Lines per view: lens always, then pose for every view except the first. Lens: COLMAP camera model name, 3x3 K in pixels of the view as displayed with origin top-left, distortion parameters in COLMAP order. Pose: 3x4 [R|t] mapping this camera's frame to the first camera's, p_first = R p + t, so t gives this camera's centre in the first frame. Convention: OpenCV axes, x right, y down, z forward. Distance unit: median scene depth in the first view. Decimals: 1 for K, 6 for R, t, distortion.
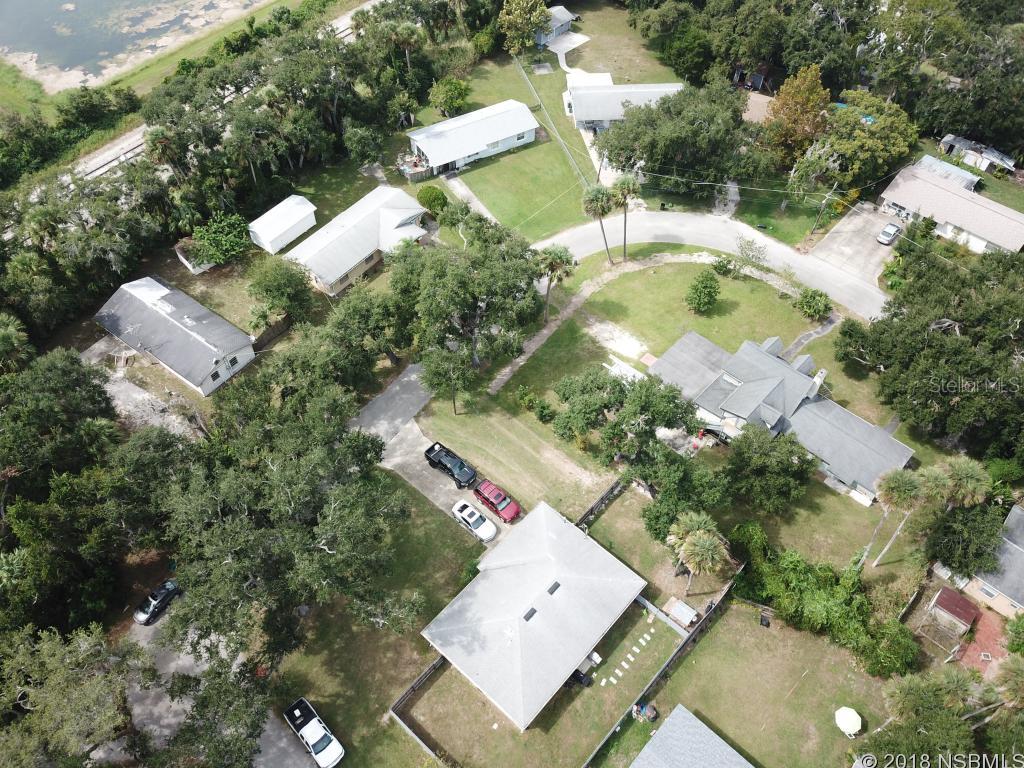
lens RADIAL K [[793.9, 0, 512.0], [0, 793.9, 384.0], [0, 0, 1]] dist [0.010756, -0.004826]
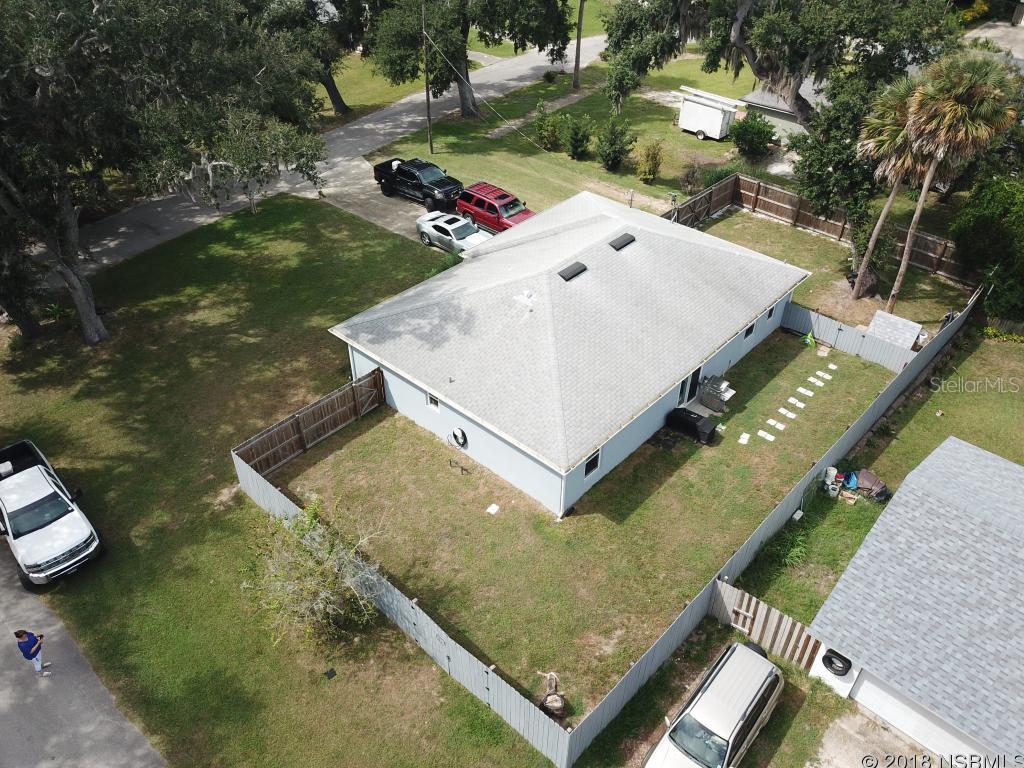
lens RADIAL K [[793.9, 0, 512.0], [0, 793.9, 384.0], [0, 0, 1]] dist [0.010756, -0.004826]
pose [[0.999990, 0.003200, -0.003233, -0.009864], [-0.003915, 0.967290, -0.253643, 0.456542], [0.002315, 0.253653, 0.967293, 0.574551]]
